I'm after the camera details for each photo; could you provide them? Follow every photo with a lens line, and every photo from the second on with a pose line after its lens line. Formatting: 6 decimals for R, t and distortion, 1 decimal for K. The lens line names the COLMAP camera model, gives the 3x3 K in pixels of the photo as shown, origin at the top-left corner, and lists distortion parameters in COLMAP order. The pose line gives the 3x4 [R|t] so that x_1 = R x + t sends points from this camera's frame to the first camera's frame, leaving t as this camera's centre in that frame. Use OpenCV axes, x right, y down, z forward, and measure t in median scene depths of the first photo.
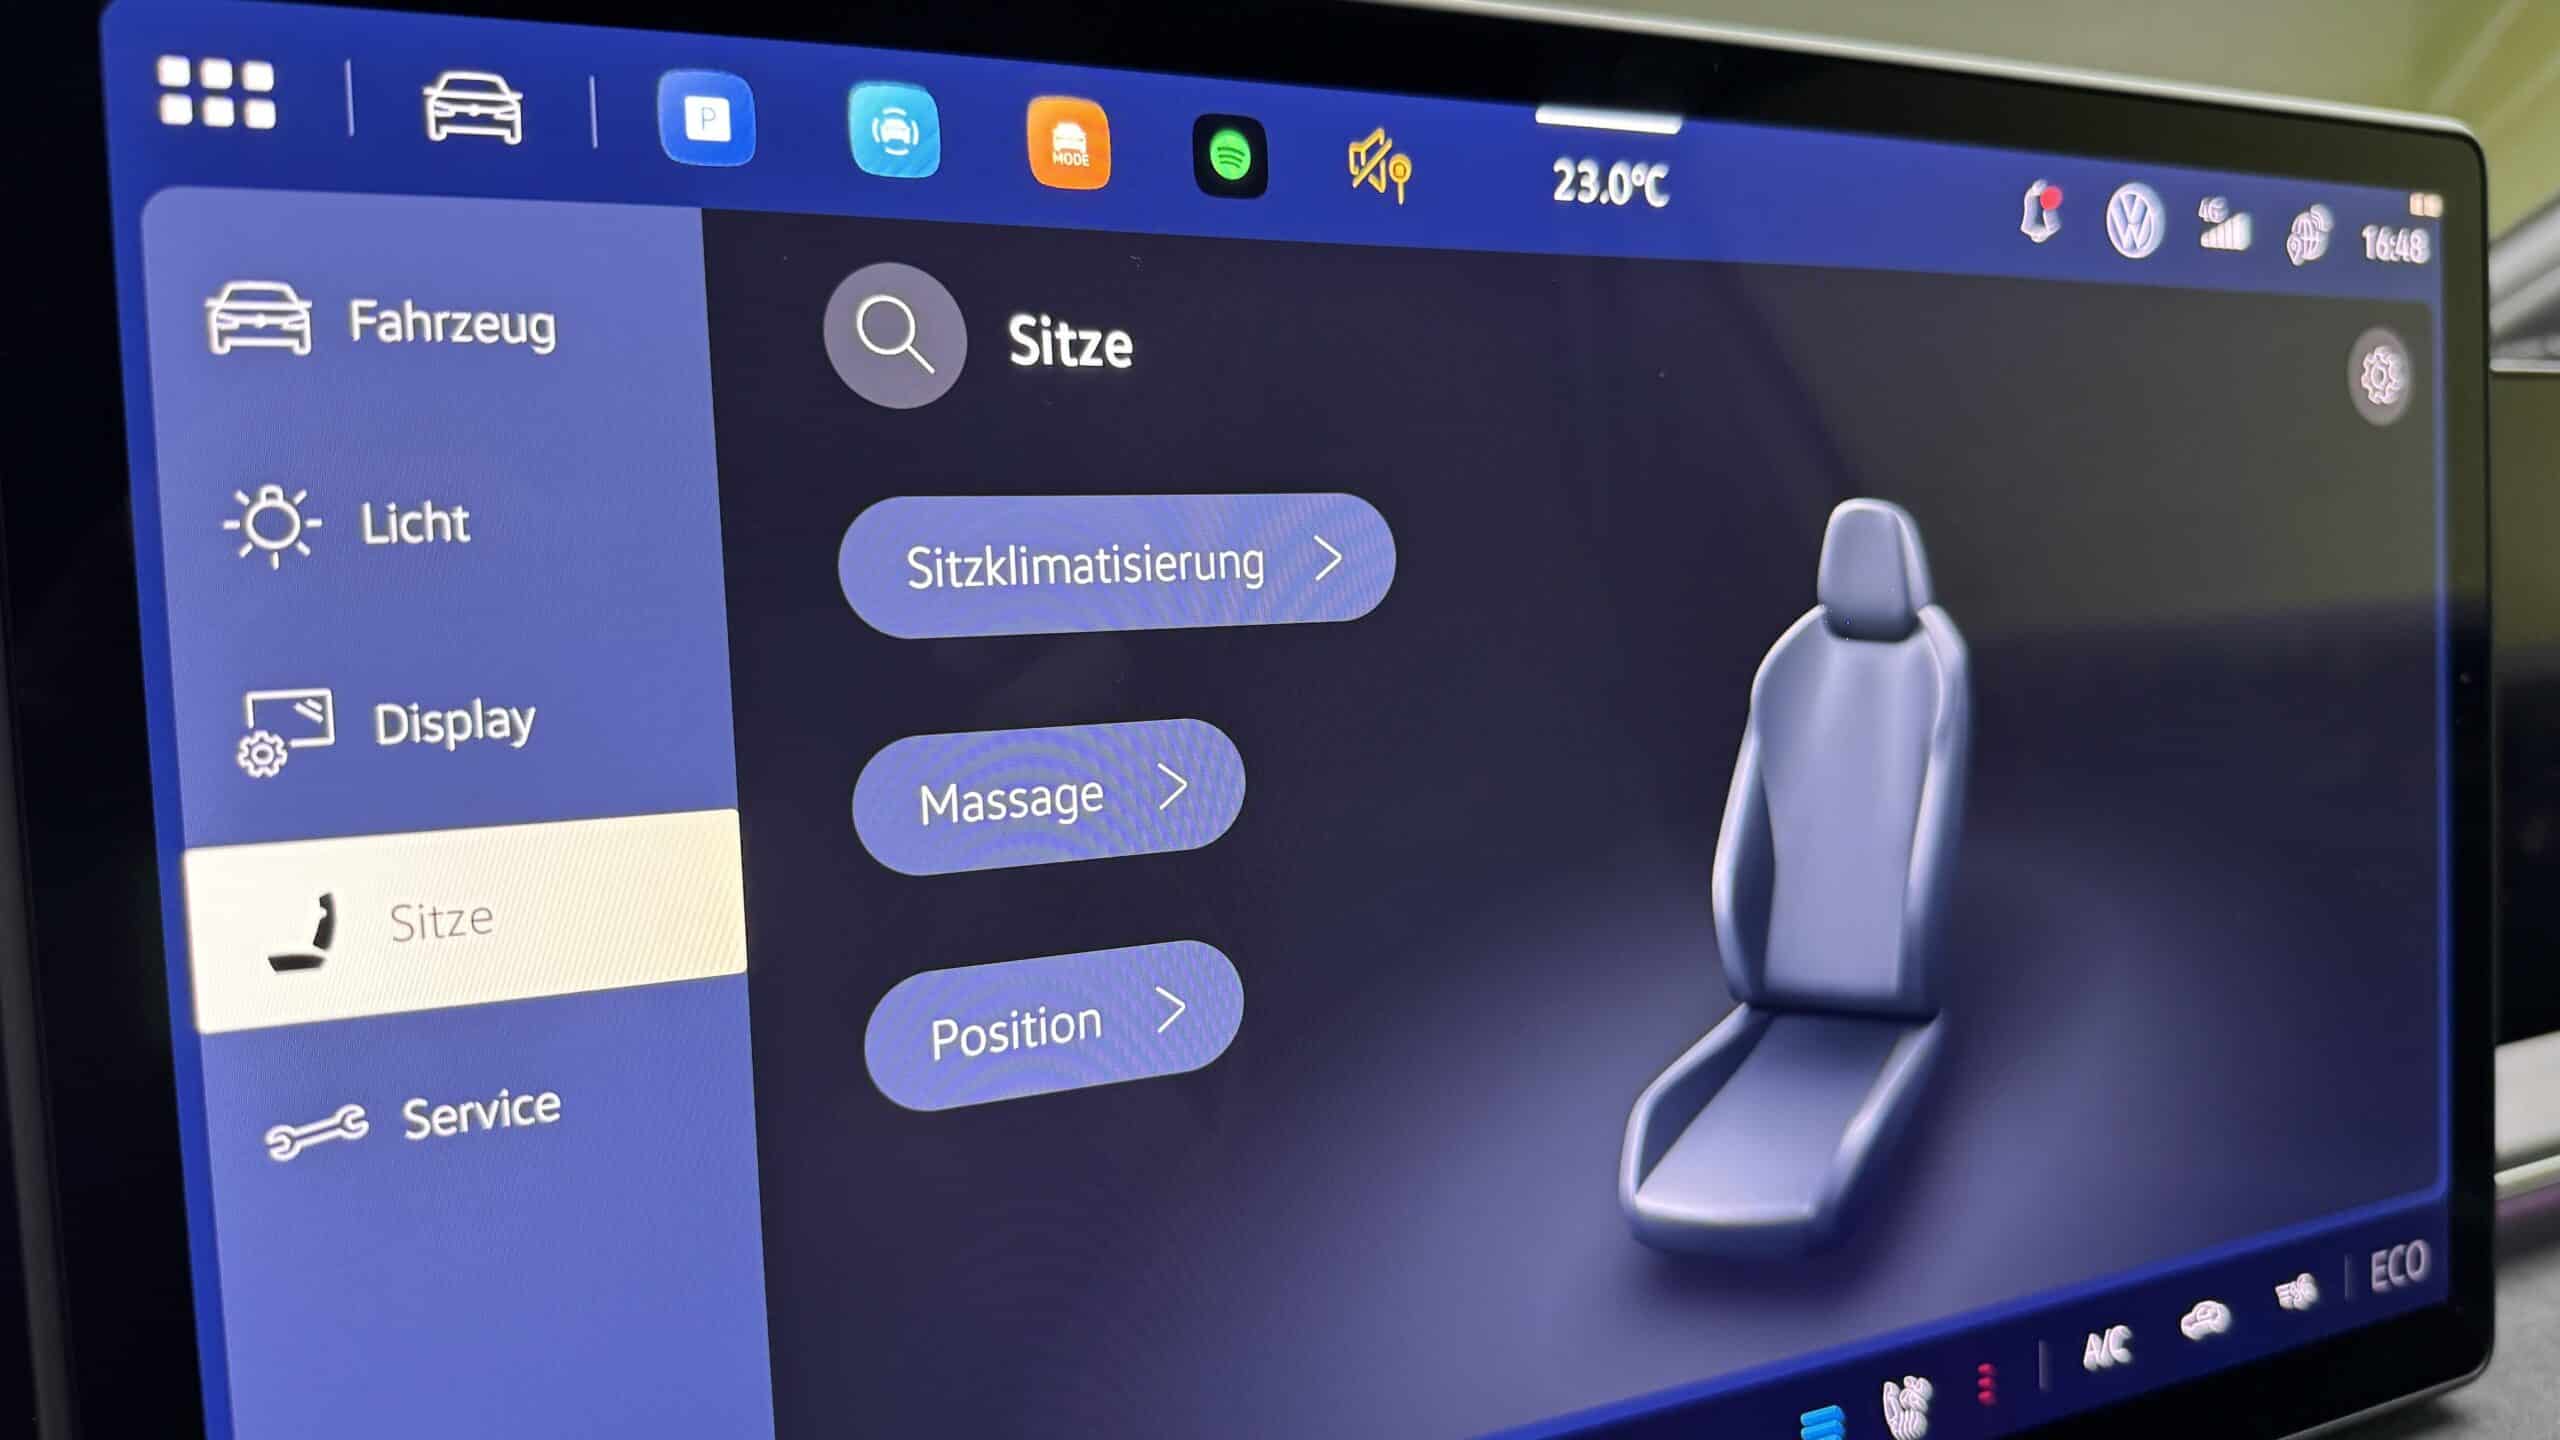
lens RADIAL K [[1936.1, 0, 1280.0], [0, 1936.1, 720.0], [0, 0, 1]] dist [-0.029540, 0.000225]
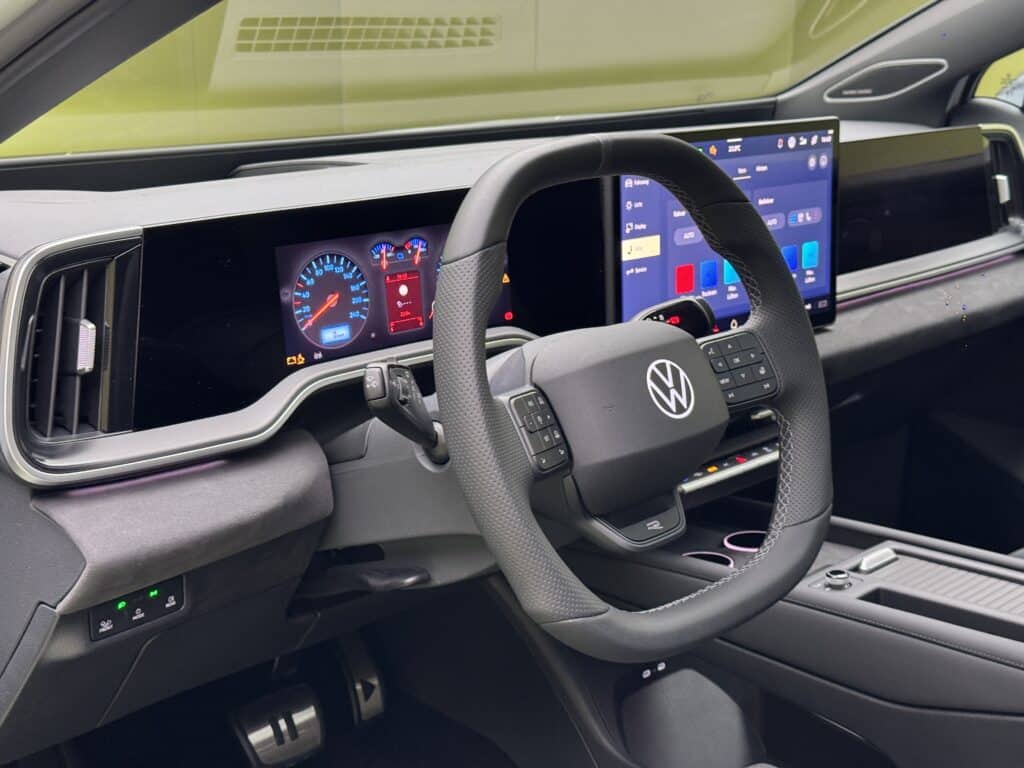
lens RADIAL K [[1439.4, 0, 512.0], [0, 1439.4, 384.0], [0, 0, 1]] dist [0.003976, 0.006332]
pose [[0.943051, -0.055189, 0.328038, -2.195150], [0.006276, 0.988917, 0.148334, -0.184616], [-0.332589, -0.137828, 0.932946, -3.513879]]
